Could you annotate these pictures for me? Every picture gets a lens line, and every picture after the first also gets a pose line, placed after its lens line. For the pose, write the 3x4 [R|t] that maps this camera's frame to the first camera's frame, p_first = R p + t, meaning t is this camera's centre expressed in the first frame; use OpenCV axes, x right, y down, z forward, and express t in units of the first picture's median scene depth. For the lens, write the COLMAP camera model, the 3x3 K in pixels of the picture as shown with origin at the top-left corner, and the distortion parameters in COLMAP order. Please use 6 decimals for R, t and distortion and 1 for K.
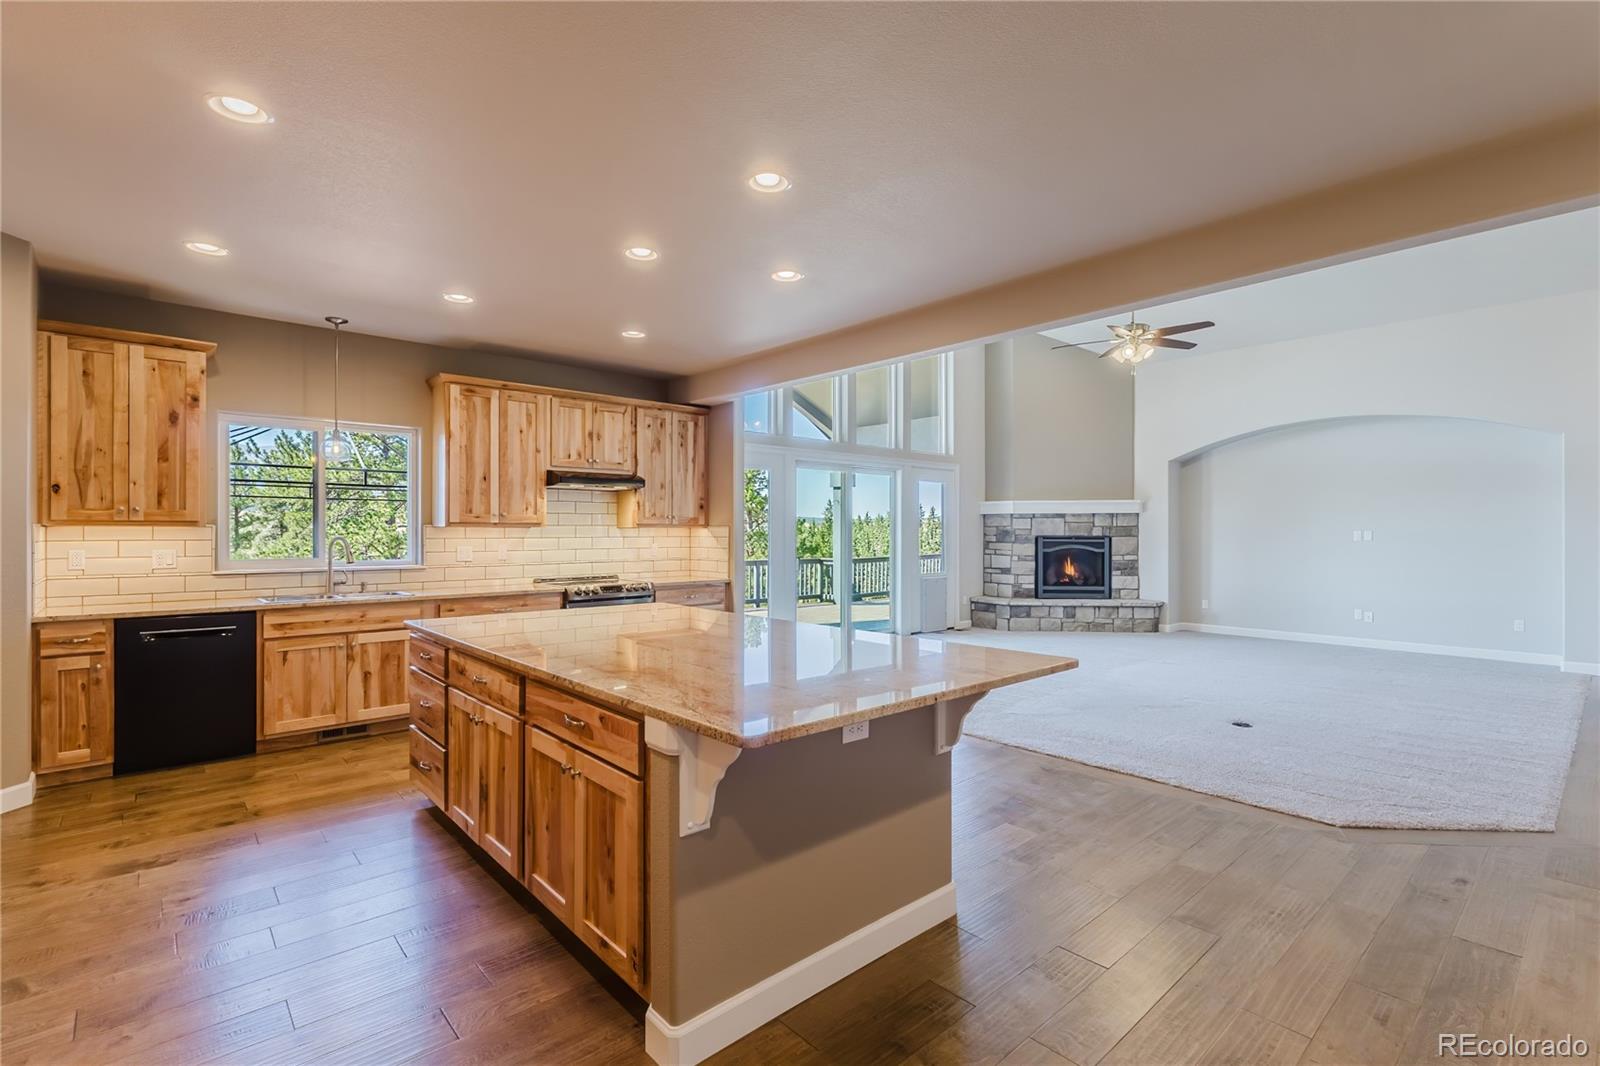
lens RADIAL K [[732.6, 0, 798.2], [0, 732.6, 532.5], [0, 0, 1]] dist [-0.000826, 0.002235]
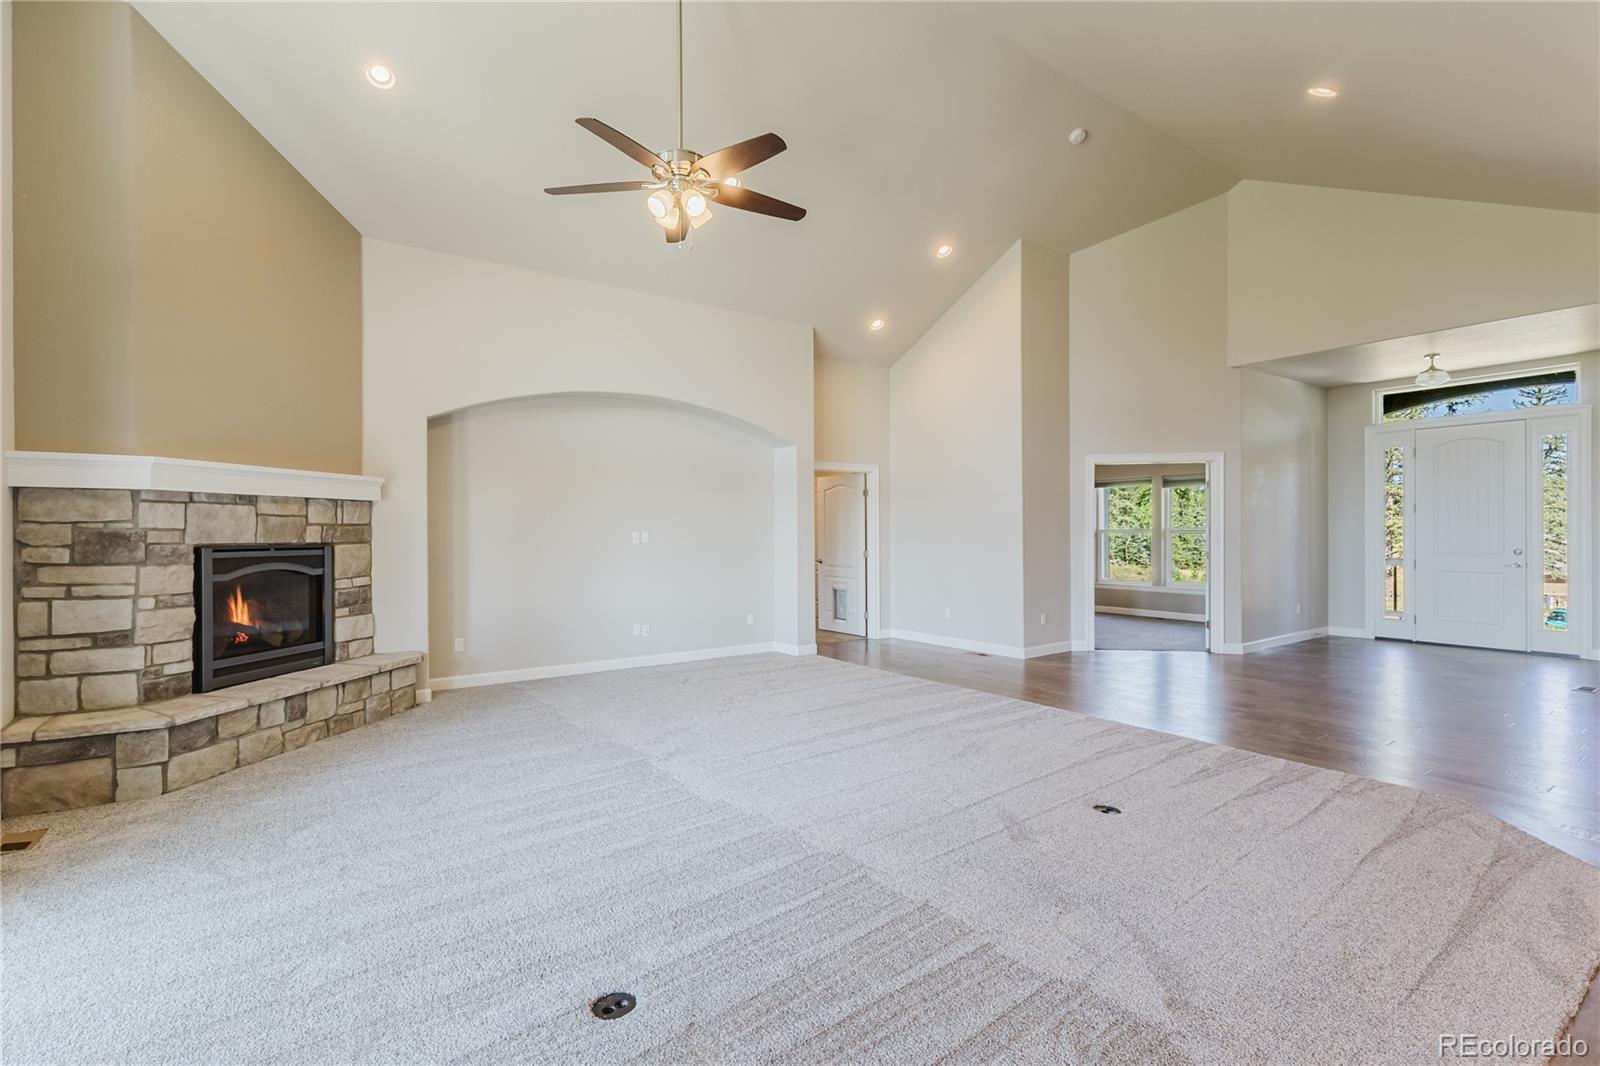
lens RADIAL K [[729.7, 0, 795.0], [0, 729.7, 533.4], [0, 0, 1]] dist [0.000141, 0.000102]
pose [[0.109651, -0.003557, 0.993964, -0.056963], [0.005694, 0.999979, 0.002951, -0.001624], [-0.993954, 0.005336, 0.109669, 0.631208]]
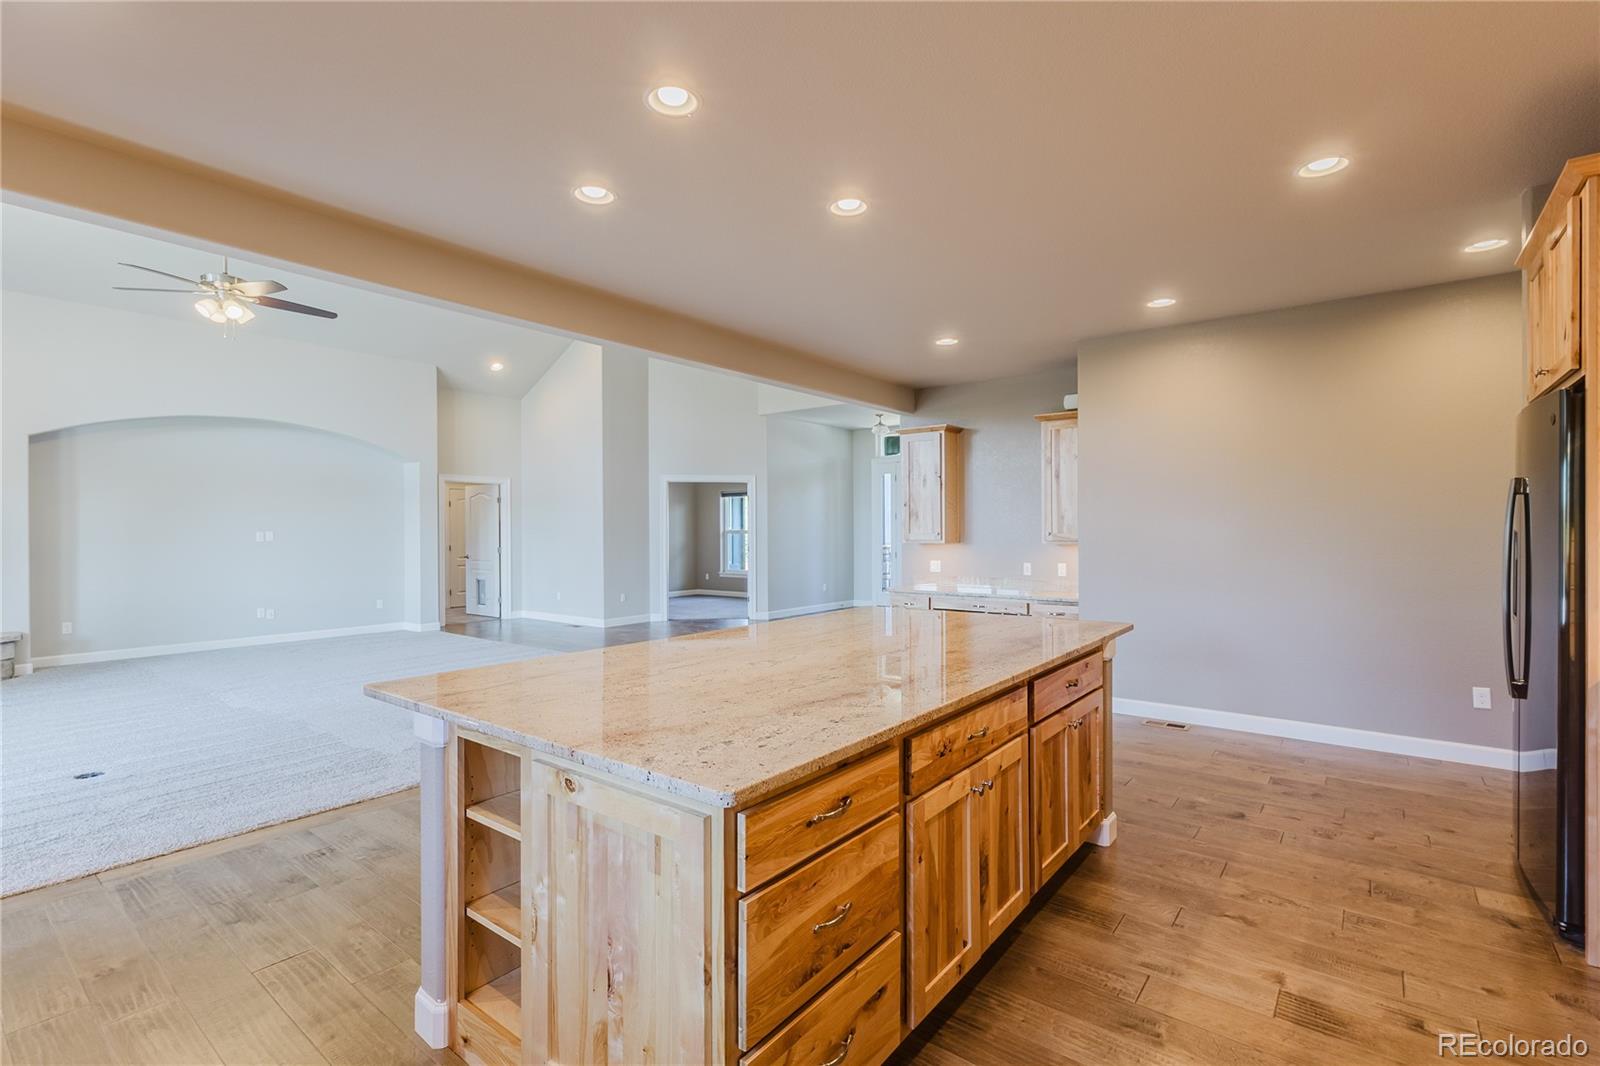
lens RADIAL K [[732.6, 0, 798.2], [0, 732.6, 532.5], [0, 0, 1]] dist [-0.000826, 0.002235]
pose [[-0.178254, -0.002343, 0.983982, -0.332545], [0.003927, 0.999988, 0.003092, -0.001094], [-0.983977, 0.004415, -0.178243, 0.386203]]
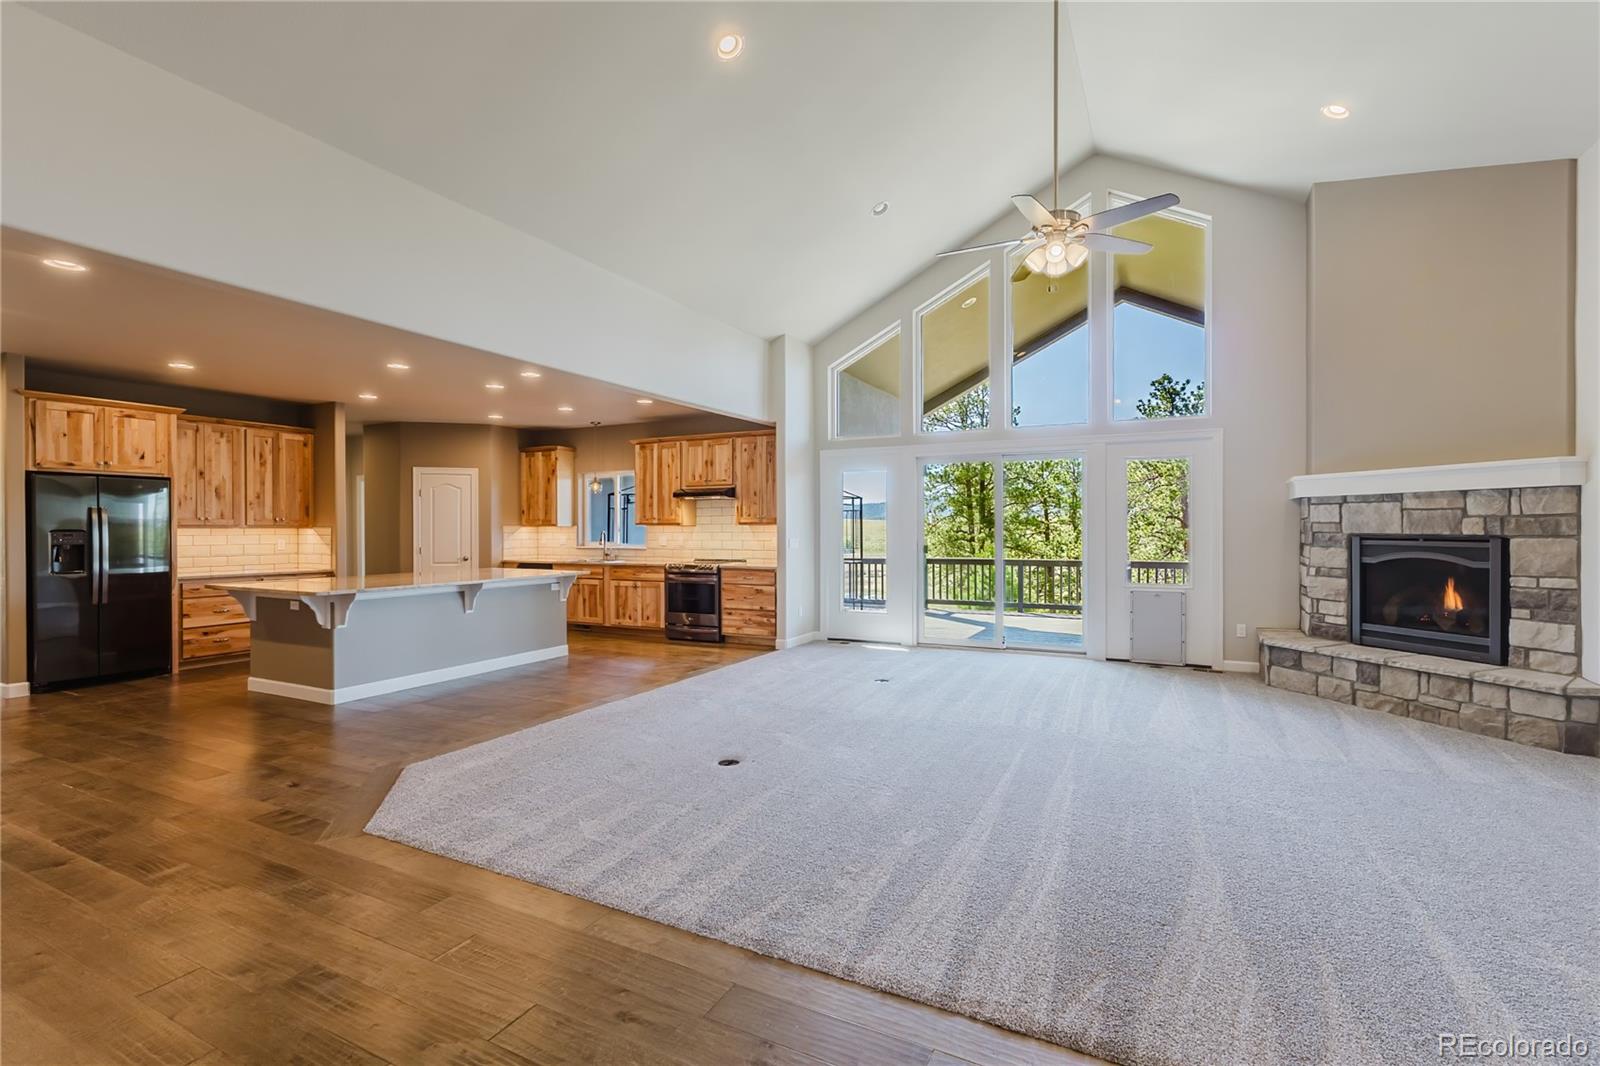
lens RADIAL K [[732.6, 0, 798.2], [0, 732.6, 532.5], [0, 0, 1]] dist [-0.000826, 0.002235]
pose [[0.359856, 0.005160, -0.932994, 0.728484], [0.001202, 0.999981, 0.005994, -0.000759], [0.933007, -0.003278, 0.359843, 0.402377]]
